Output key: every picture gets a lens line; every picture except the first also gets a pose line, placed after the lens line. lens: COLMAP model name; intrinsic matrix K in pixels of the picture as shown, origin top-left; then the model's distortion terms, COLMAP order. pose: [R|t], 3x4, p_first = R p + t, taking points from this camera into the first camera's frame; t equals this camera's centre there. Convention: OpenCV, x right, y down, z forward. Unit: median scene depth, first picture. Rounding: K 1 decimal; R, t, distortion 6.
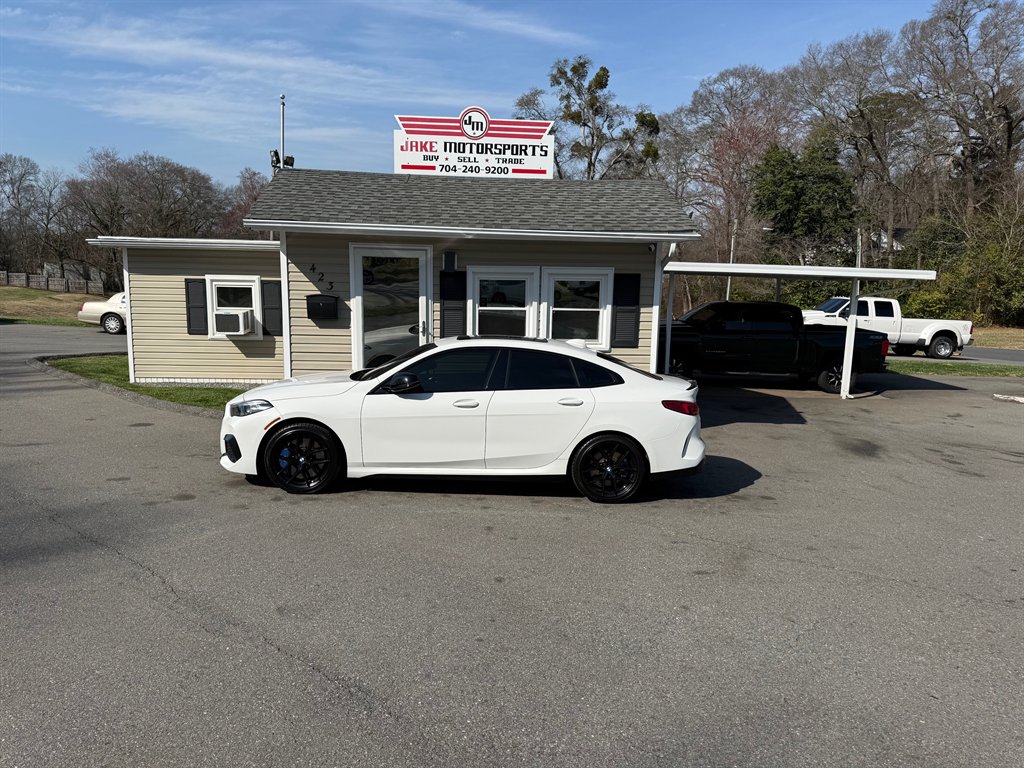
lens RADIAL K [[691.7, 0, 510.5], [0, 691.7, 386.8], [0, 0, 1]] dist [0.034902, -0.037754]
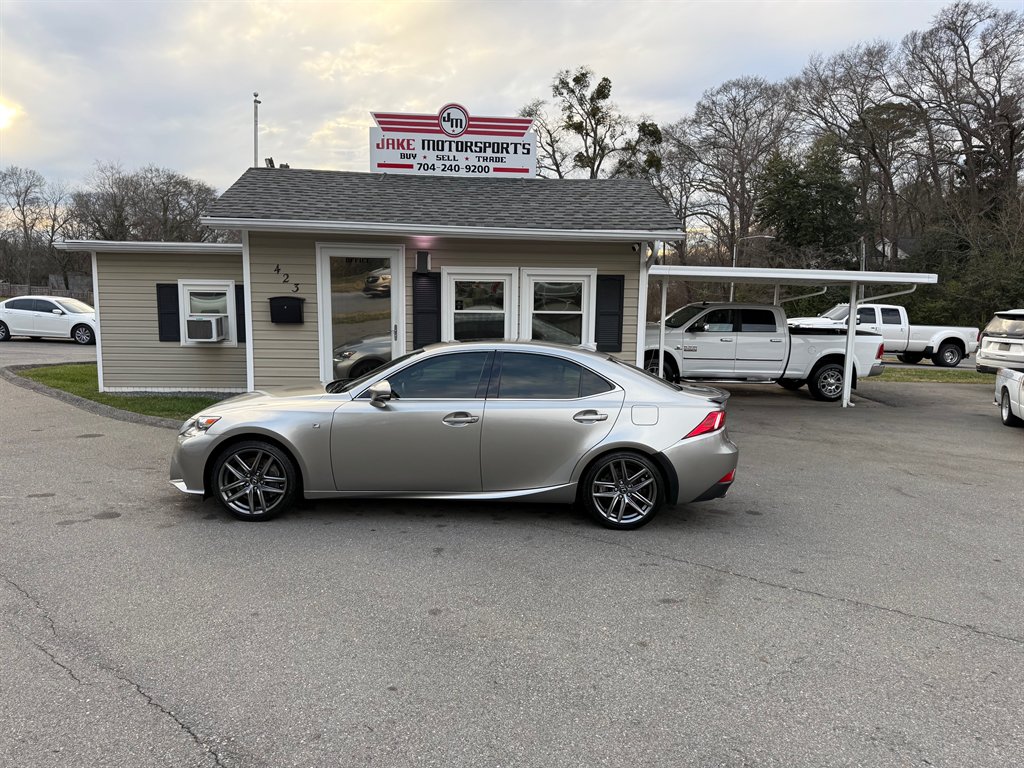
lens RADIAL K [[689.1, 0, 519.4], [0, 689.1, 383.5], [0, 0, 1]] dist [0.029465, -0.031299]
pose [[0.999996, -0.002713, -0.000388, 0.038202], [0.002705, 0.999794, -0.020111, 0.003782], [0.000442, 0.020110, 0.999798, 0.051349]]
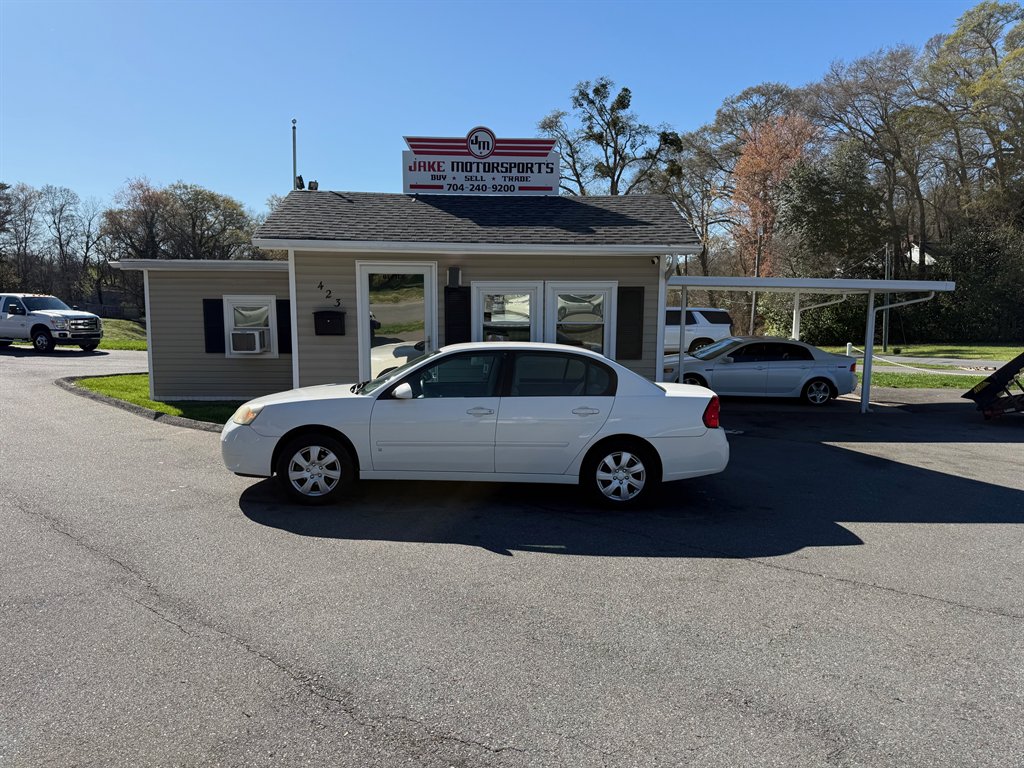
lens RADIAL K [[694.1, 0, 511.8], [0, 694.1, 385.9], [0, 0, 1]] dist [0.029178, -0.033059]
pose [[0.999128, -0.008111, -0.040961, 0.031859], [0.006827, 0.999483, -0.031404, 0.008942], [0.041195, 0.031097, 0.998667, -0.005531]]
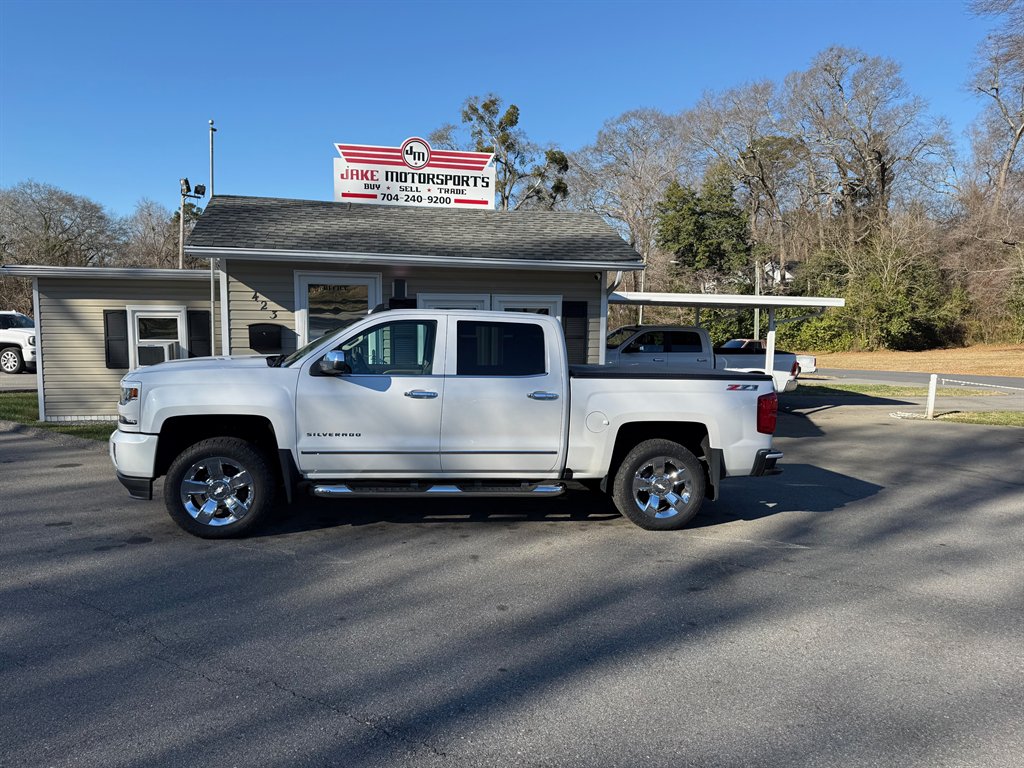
lens RADIAL K [[688.7, 0, 505.4], [0, 688.7, 389.3], [0, 0, 1]] dist [0.060411, -0.078765]
pose [[0.992328, -0.020076, 0.121989, -0.052127], [0.025139, 0.998879, -0.040103, 0.004243], [-0.121047, 0.042862, 0.991721, 0.006818]]
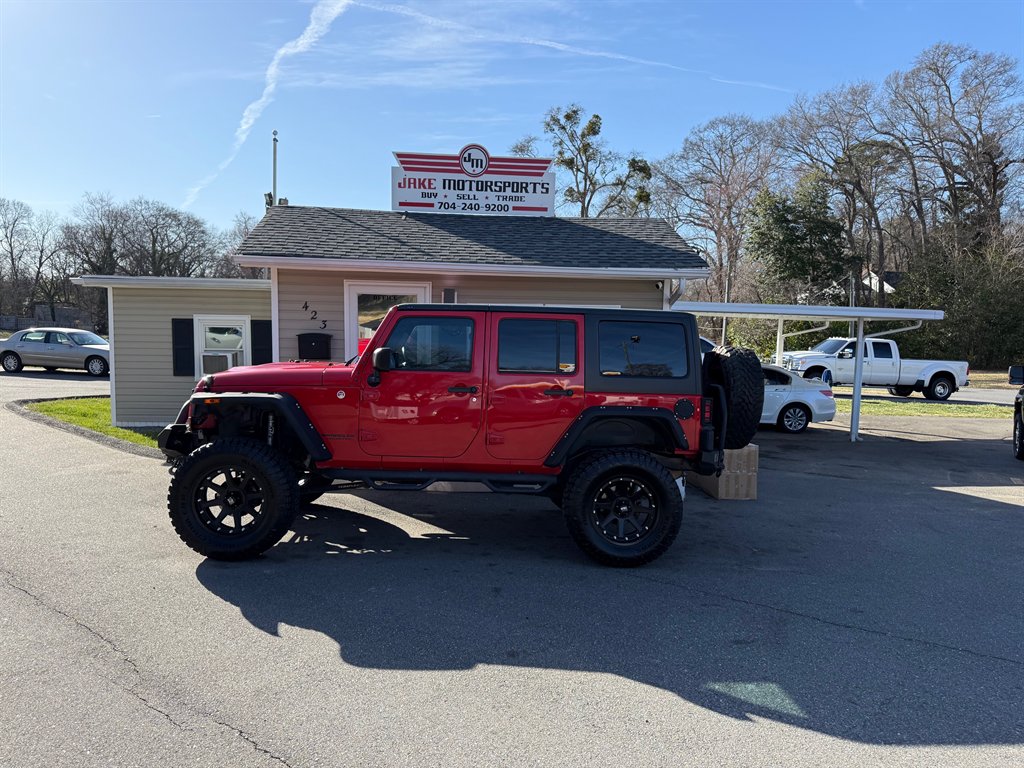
lens RADIAL K [[691.7, 0, 510.5], [0, 691.7, 386.8], [0, 0, 1]] dist [0.034902, -0.037754]
pose [[0.999942, -0.001801, 0.010589, -0.011300], [0.002442, 0.998141, -0.060898, -0.001591], [-0.010459, 0.060920, 0.998088, 0.043207]]
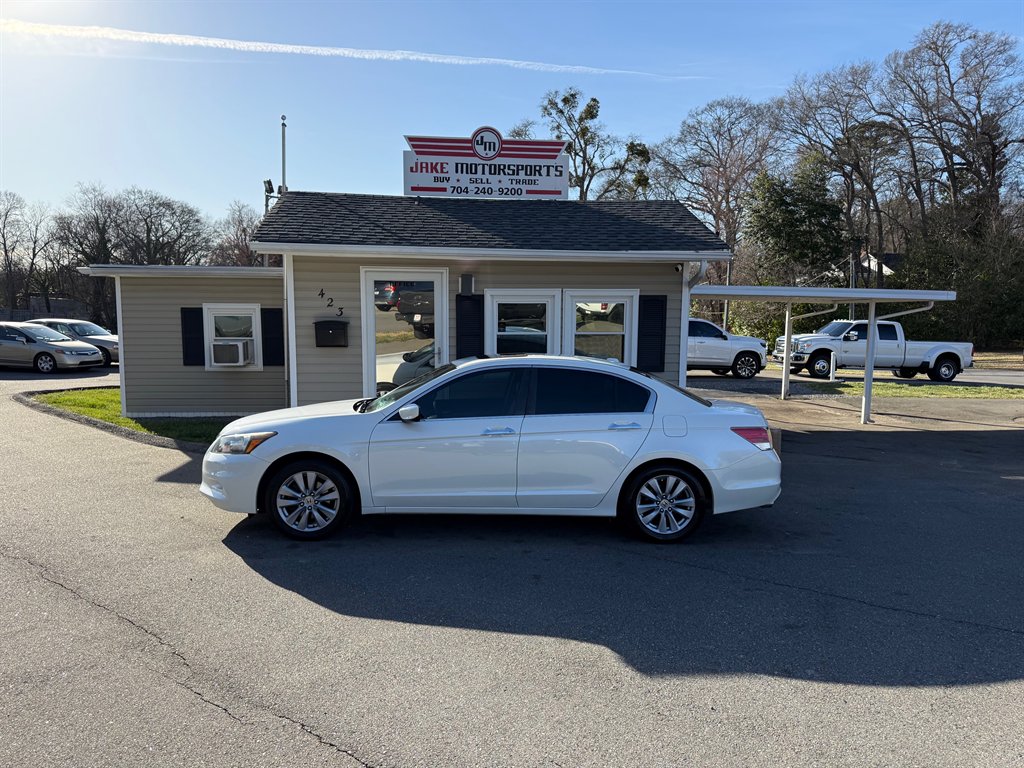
lens RADIAL K [[691.7, 0, 510.5], [0, 691.7, 386.8], [0, 0, 1]] dist [0.034902, -0.037754]
pose [[0.999778, -0.013573, 0.016124, -0.038461], [0.014240, 0.999016, -0.041996, -0.001125], [-0.015539, 0.042217, 0.998988, 0.050946]]
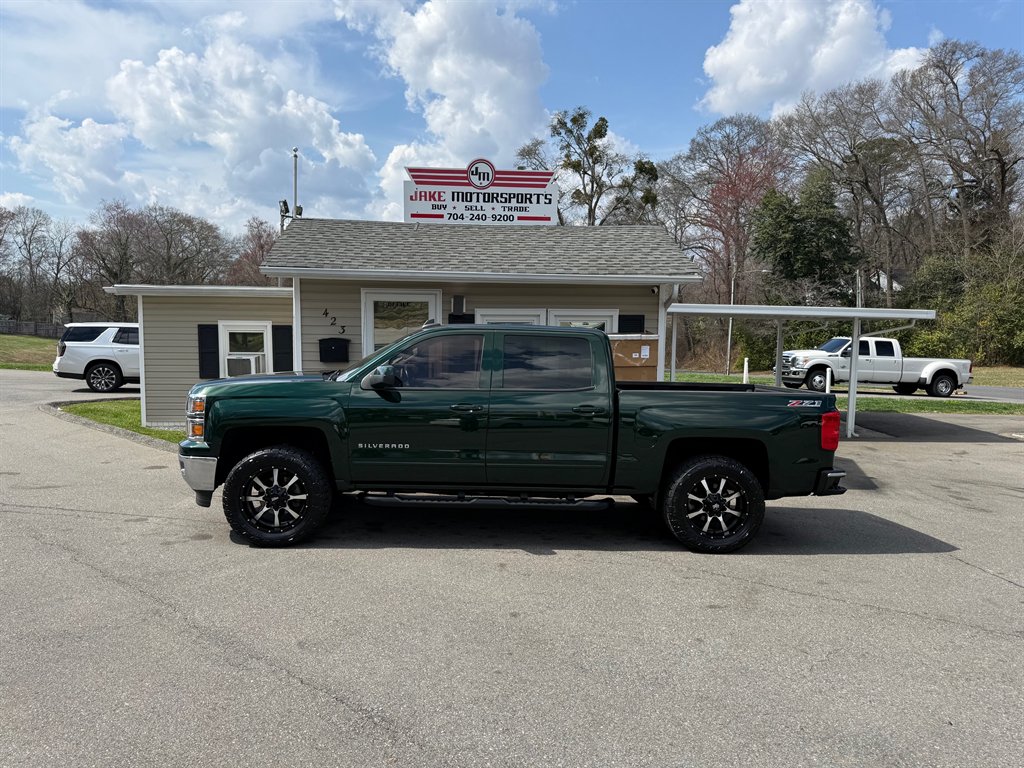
lens RADIAL K [[690.9, 0, 507.3], [0, 690.9, 386.8], [0, 0, 1]] dist [0.049846, -0.057415]
pose [[0.999930, -0.008474, -0.008312, -0.006487], [0.007940, 0.998025, -0.062311, 0.003774], [0.008824, 0.062241, 0.998022, -0.015303]]
